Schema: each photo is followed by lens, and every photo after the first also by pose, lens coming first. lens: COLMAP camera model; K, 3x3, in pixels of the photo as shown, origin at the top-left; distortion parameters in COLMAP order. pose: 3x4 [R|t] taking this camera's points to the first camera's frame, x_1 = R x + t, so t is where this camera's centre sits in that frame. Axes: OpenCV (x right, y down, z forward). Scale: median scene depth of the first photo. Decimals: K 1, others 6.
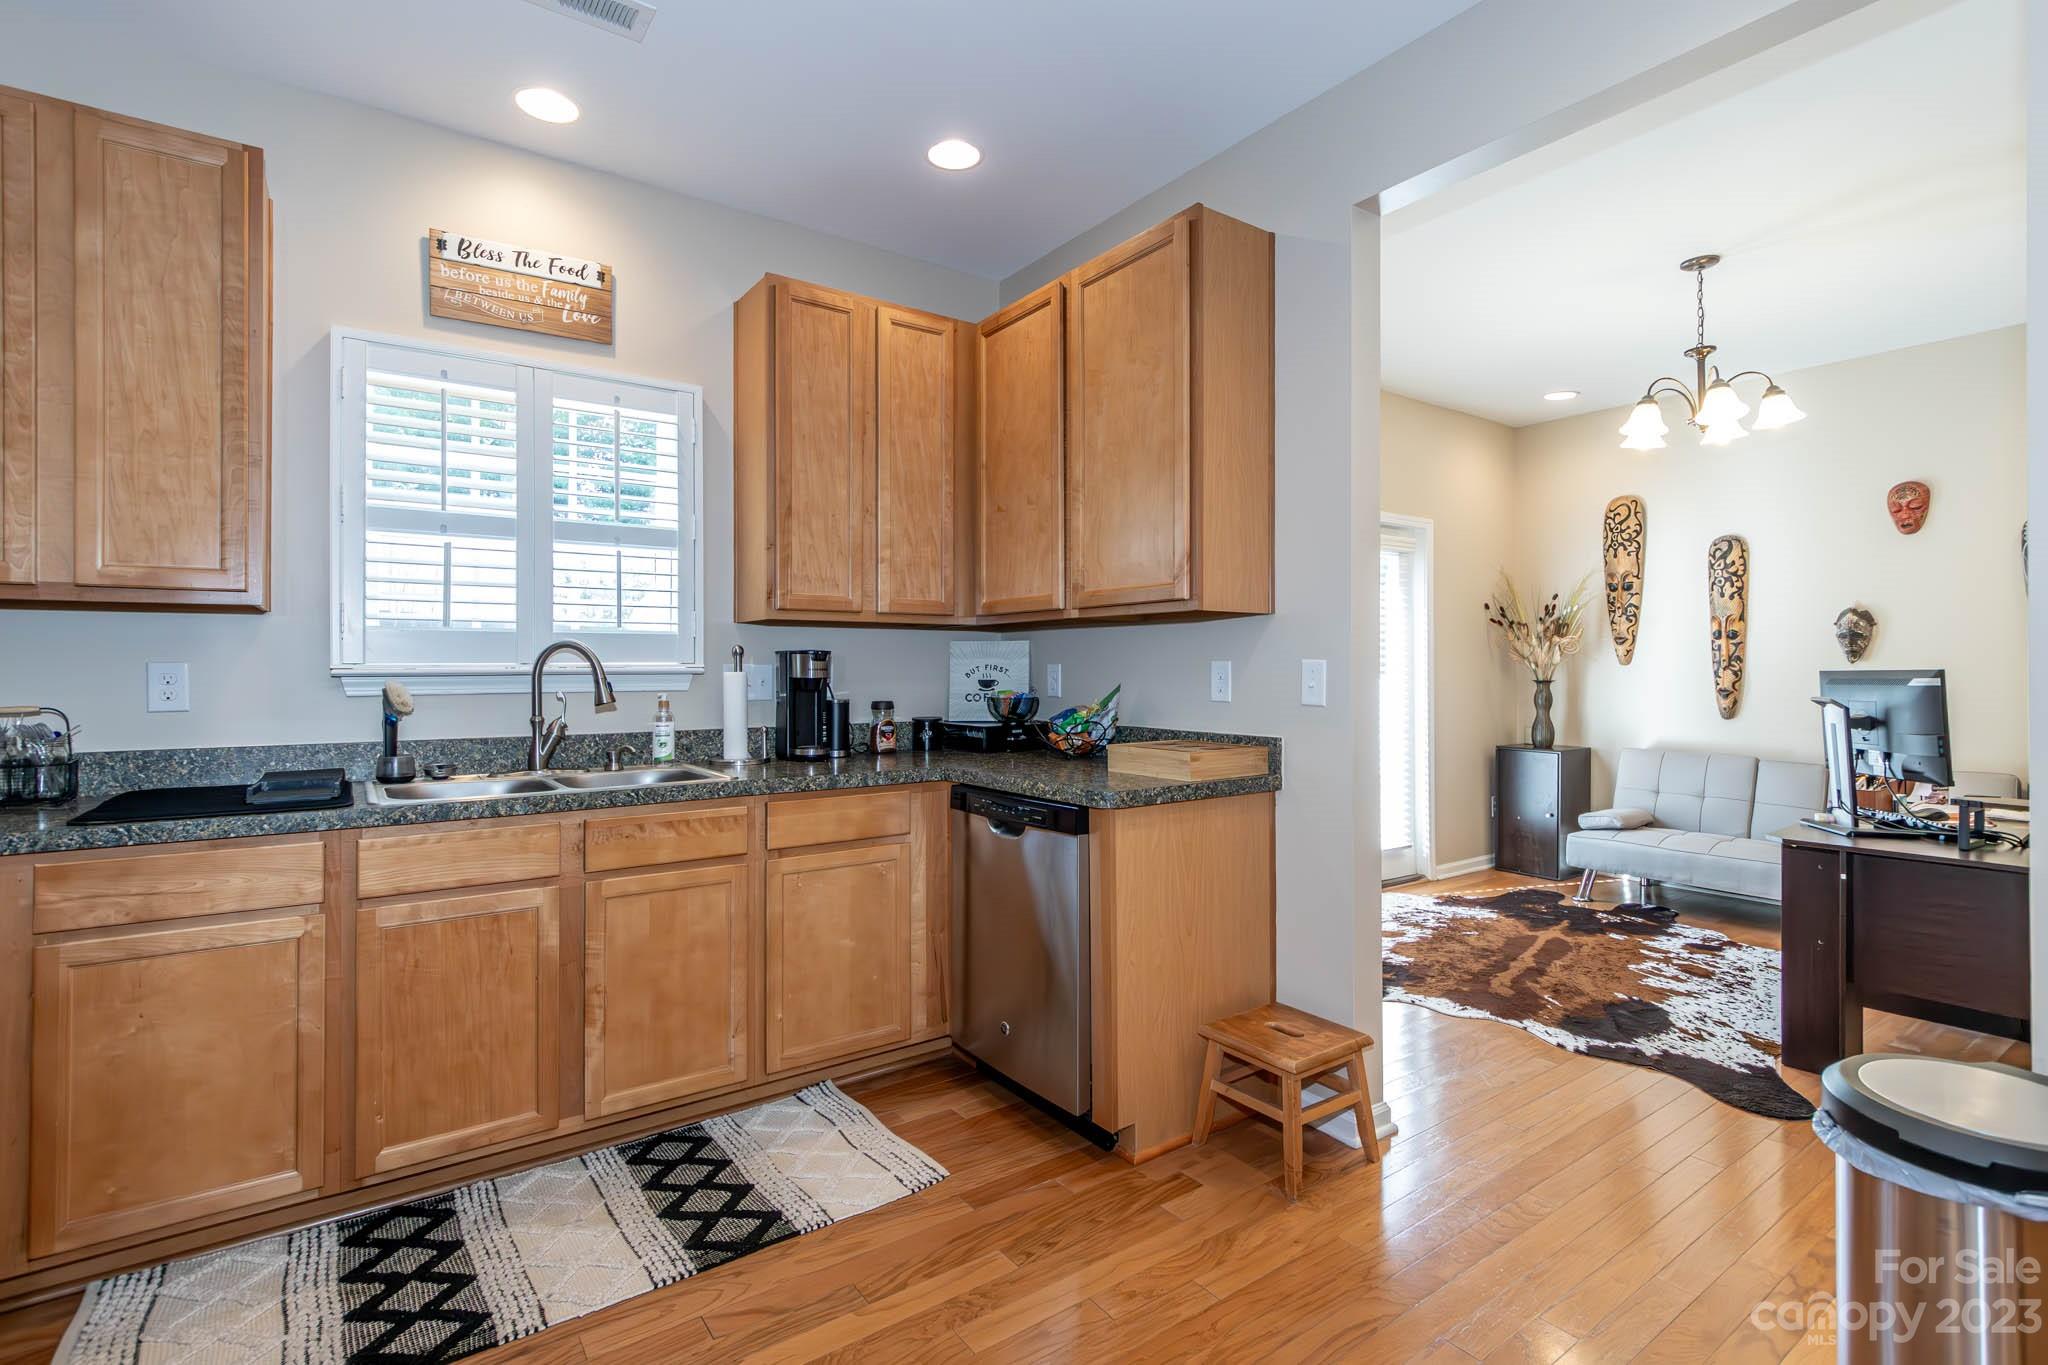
lens RADIAL K [[952.7, 0, 1020.6], [0, 952.7, 664.9], [0, 0, 1]] dist [-0.001940, -0.001308]
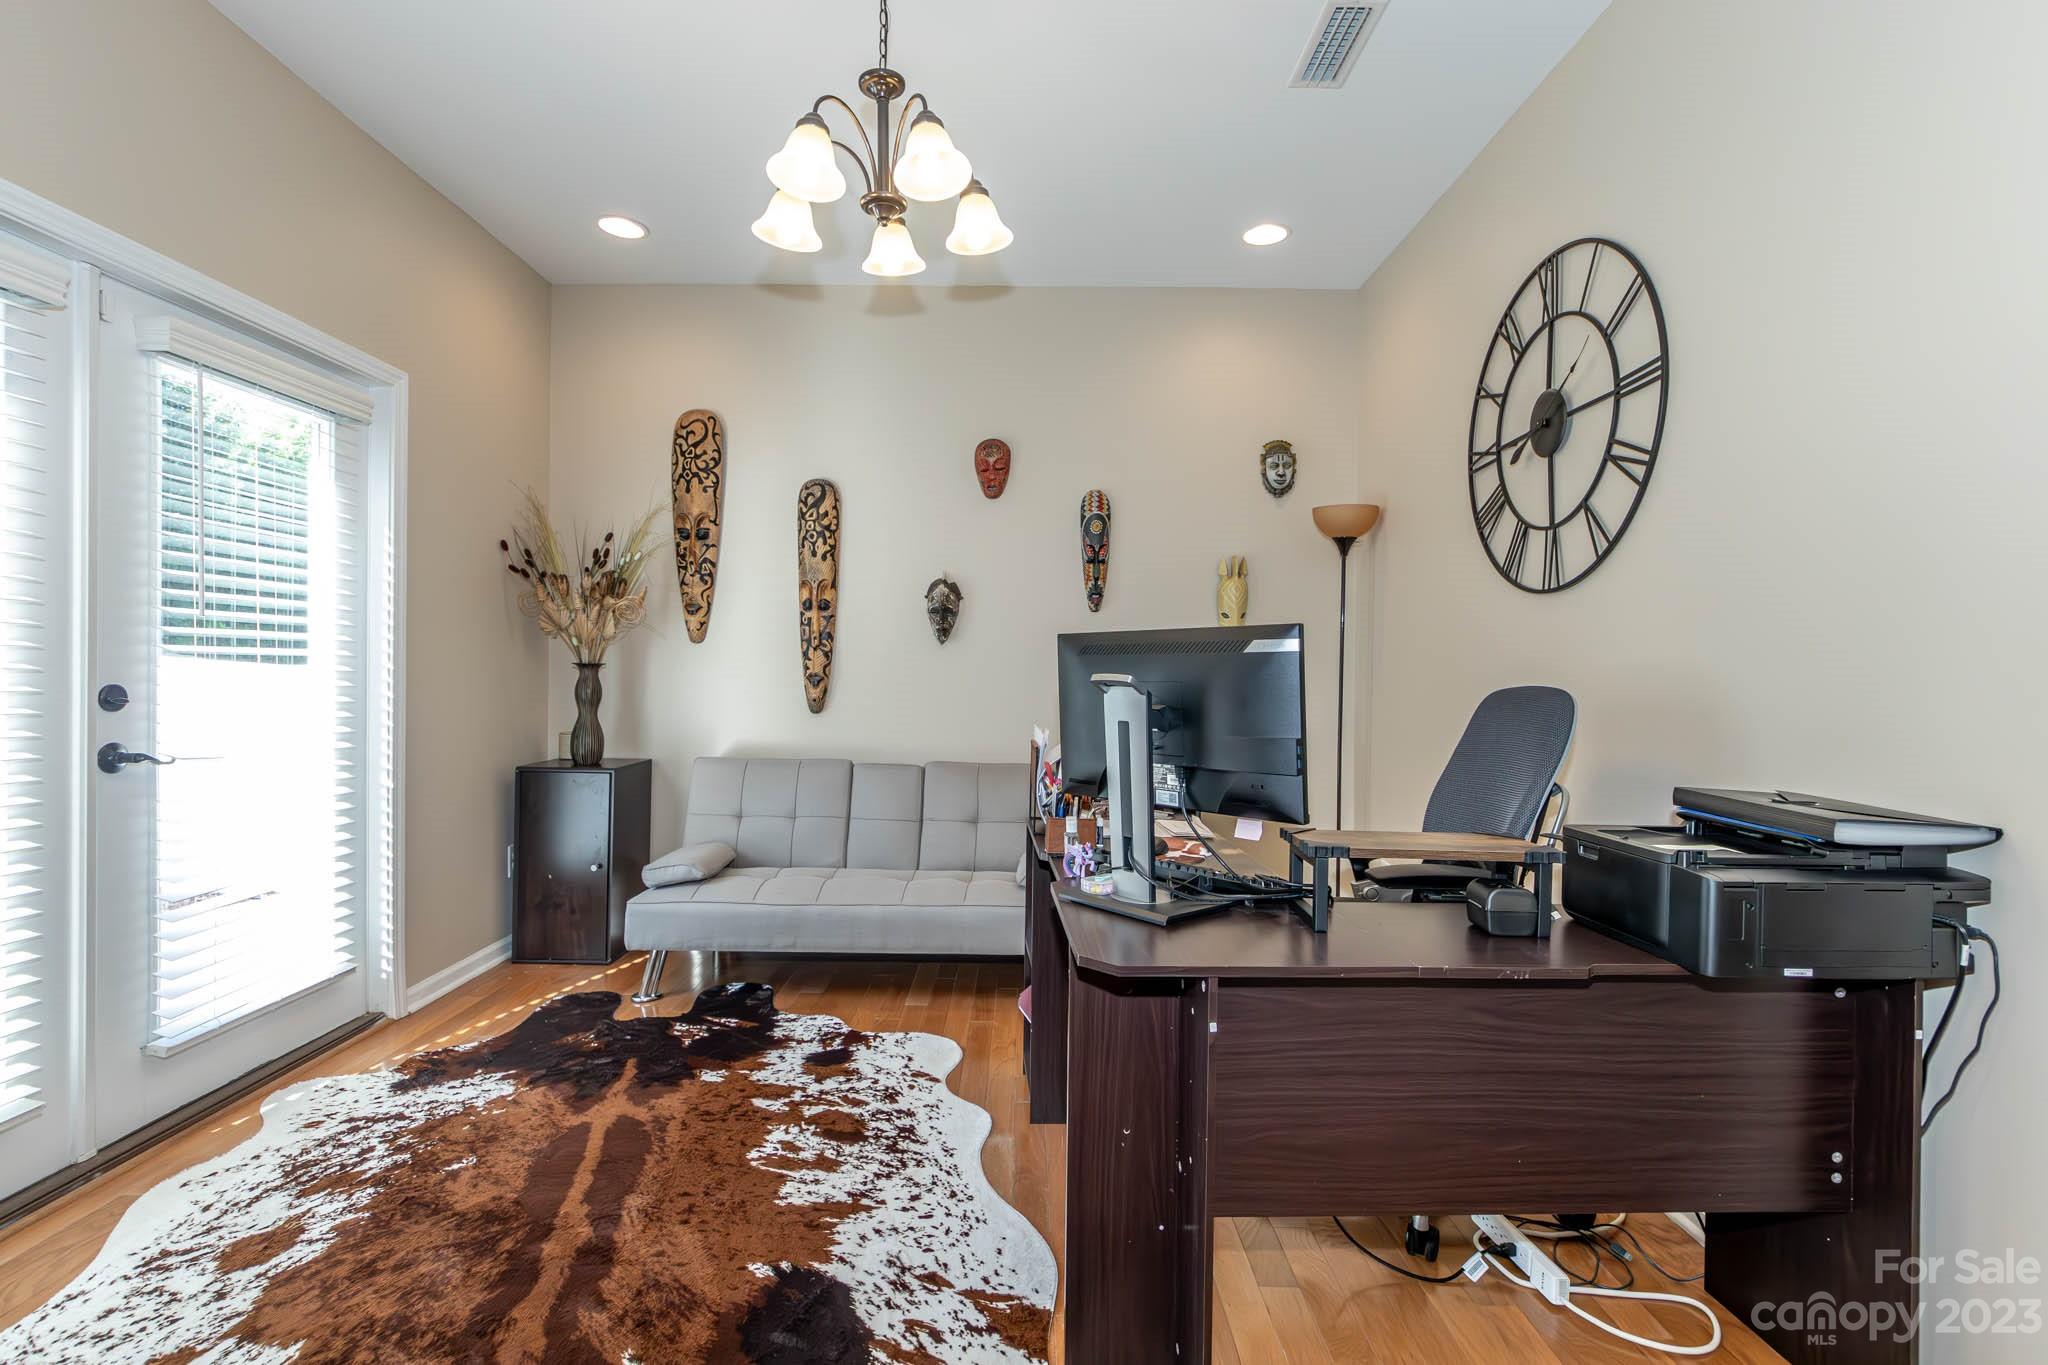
lens RADIAL K [[960.3, 0, 1016.6], [0, 960.3, 667.6], [0, 0, 1]] dist [0.002142, -0.000731]
pose [[0.586753, 0.007512, 0.809731, 0.341635], [-0.012765, 0.999919, -0.000026, 0.029270], [-0.809665, -0.010321, 0.586801, 0.687999]]
